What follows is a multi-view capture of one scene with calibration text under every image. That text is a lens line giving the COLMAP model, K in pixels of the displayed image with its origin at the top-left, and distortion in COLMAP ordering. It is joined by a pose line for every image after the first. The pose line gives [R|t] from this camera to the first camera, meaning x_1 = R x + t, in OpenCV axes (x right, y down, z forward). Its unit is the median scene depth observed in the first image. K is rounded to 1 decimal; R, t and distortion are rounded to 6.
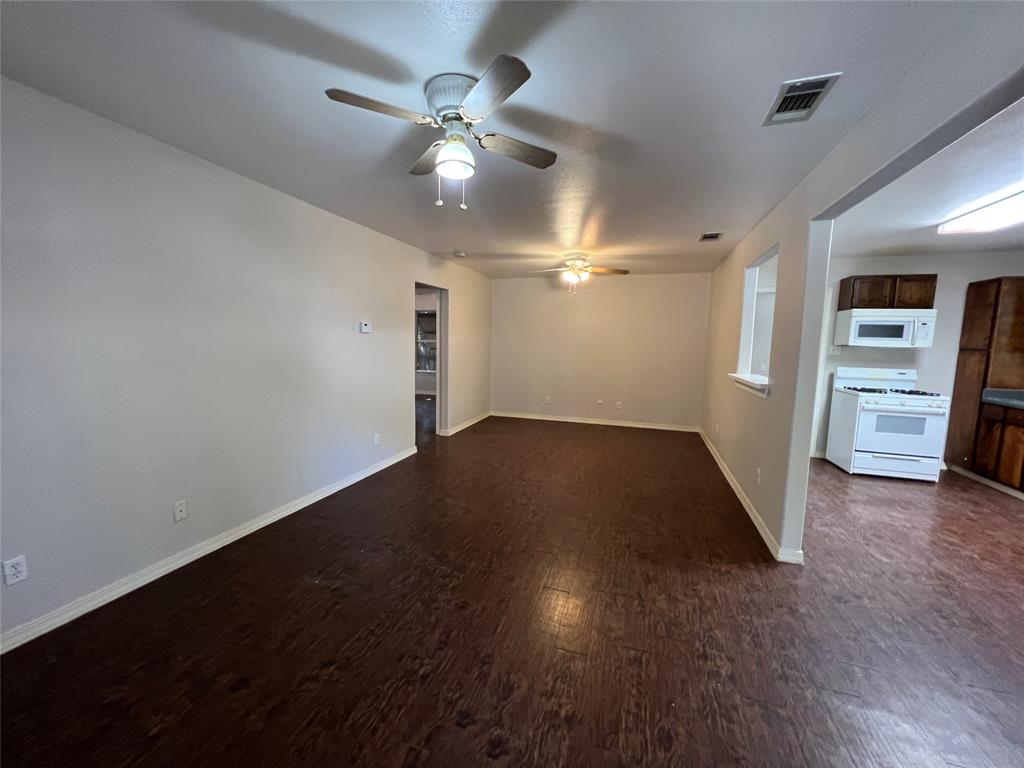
lens RADIAL K [[405.4, 0, 512.0], [0, 405.4, 384.0], [0, 0, 1]] dist [0.001031, 0.000615]
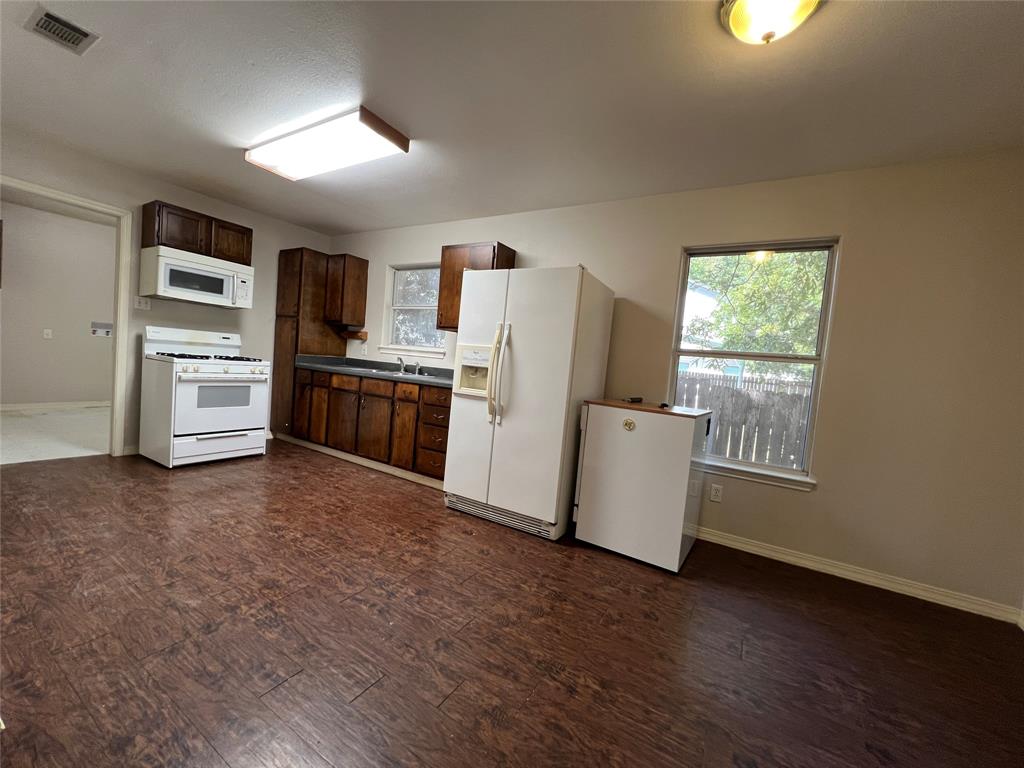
lens RADIAL K [[405.4, 0, 512.0], [0, 405.4, 384.0], [0, 0, 1]] dist [0.001031, 0.000615]
pose [[0.220814, -0.055974, 0.973708, 0.272883], [0.023454, 0.998368, 0.052072, 0.045789], [-0.975034, 0.011339, 0.221767, 0.236373]]
